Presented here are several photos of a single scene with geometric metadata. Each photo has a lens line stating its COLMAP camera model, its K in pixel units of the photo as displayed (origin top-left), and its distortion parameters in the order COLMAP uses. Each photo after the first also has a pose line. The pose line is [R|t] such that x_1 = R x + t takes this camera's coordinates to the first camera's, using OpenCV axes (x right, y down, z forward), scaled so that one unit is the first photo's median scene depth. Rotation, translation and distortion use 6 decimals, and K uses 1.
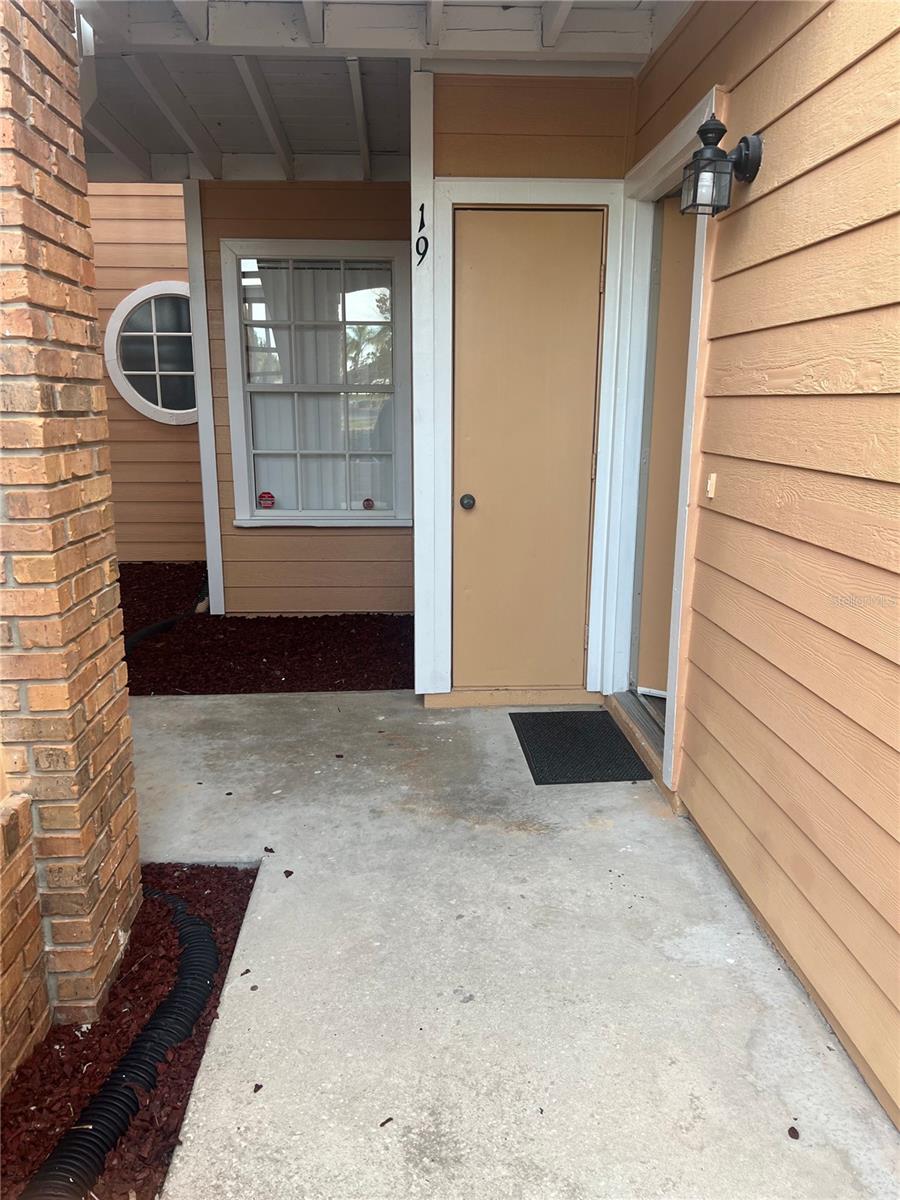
lens RADIAL K [[896.0, 0, 450.2], [0, 896.0, 602.3], [0, 0, 1]] dist [0.065701, -0.077689]
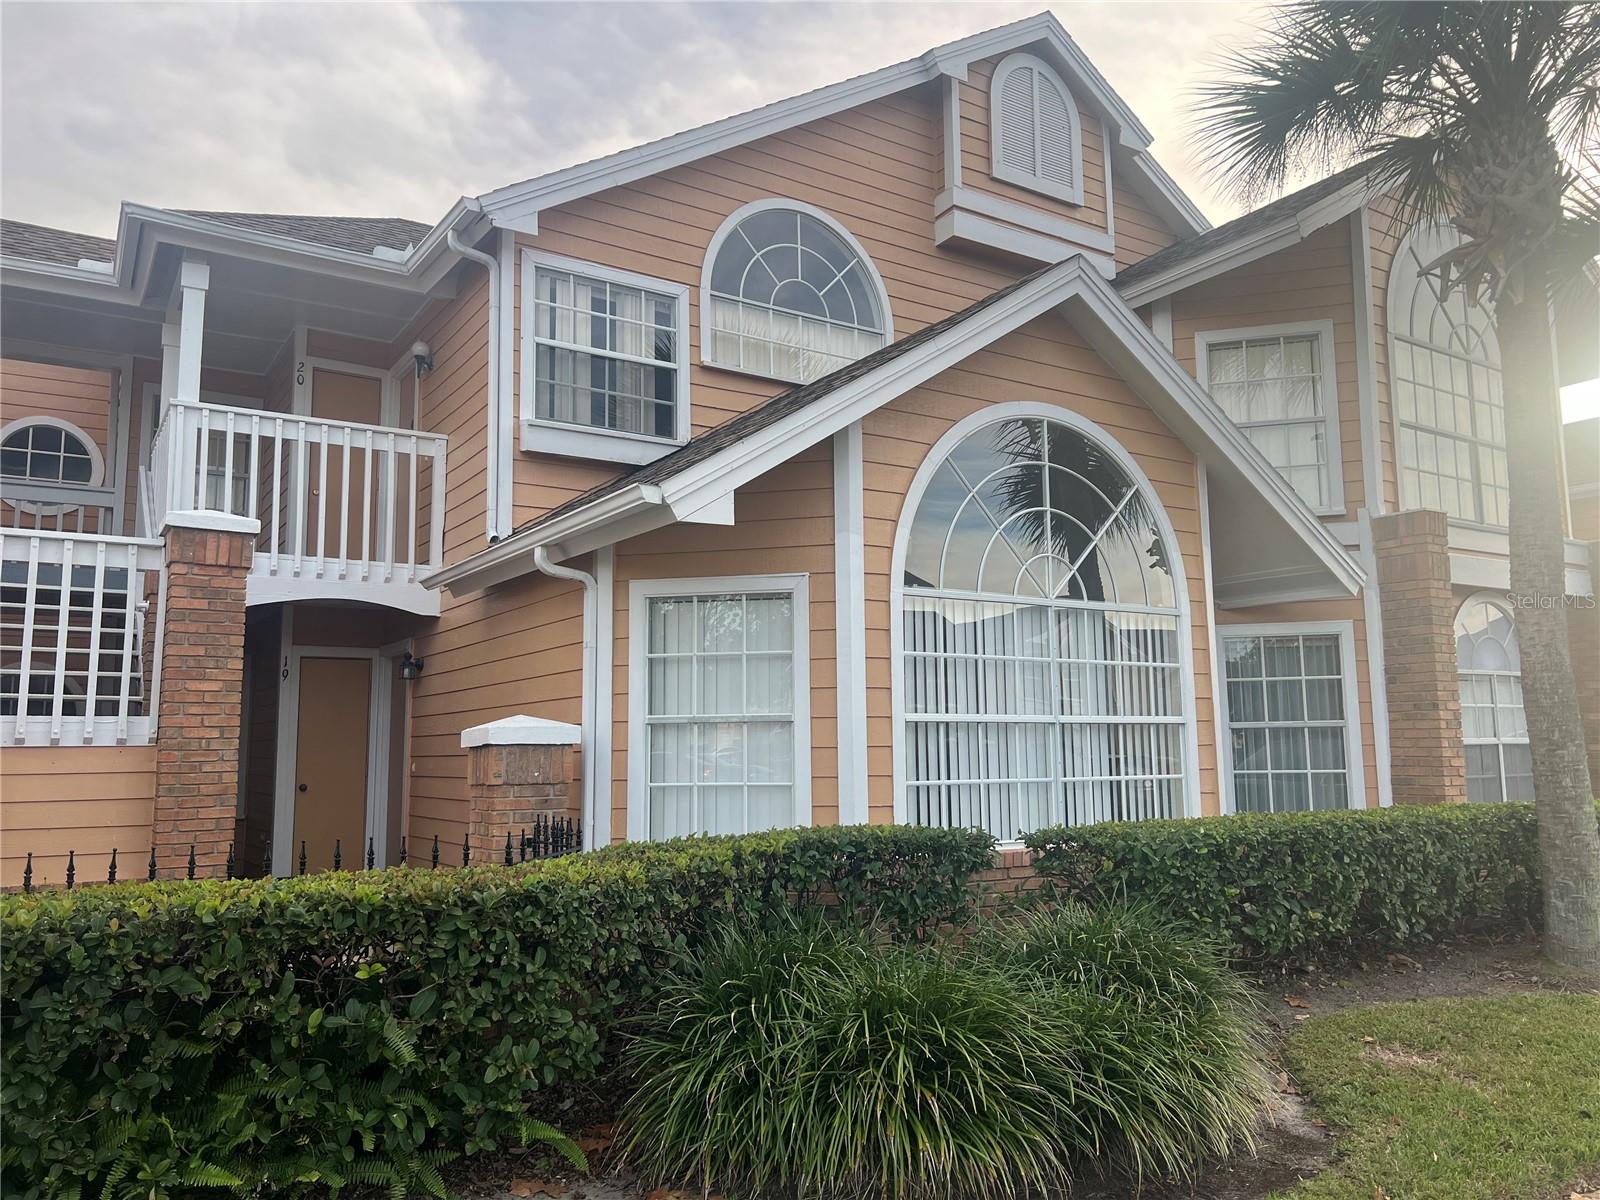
lens RADIAL K [[1194.6, 0, 802.4], [0, 1194.6, 601.7], [0, 0, 1]] dist [0.065701, -0.077689]
pose [[0.868314, 0.050304, 0.493457, -0.531157], [0.120843, 0.943414, -0.308816, 0.683006], [-0.481069, 0.327780, 0.813101, -2.782887]]
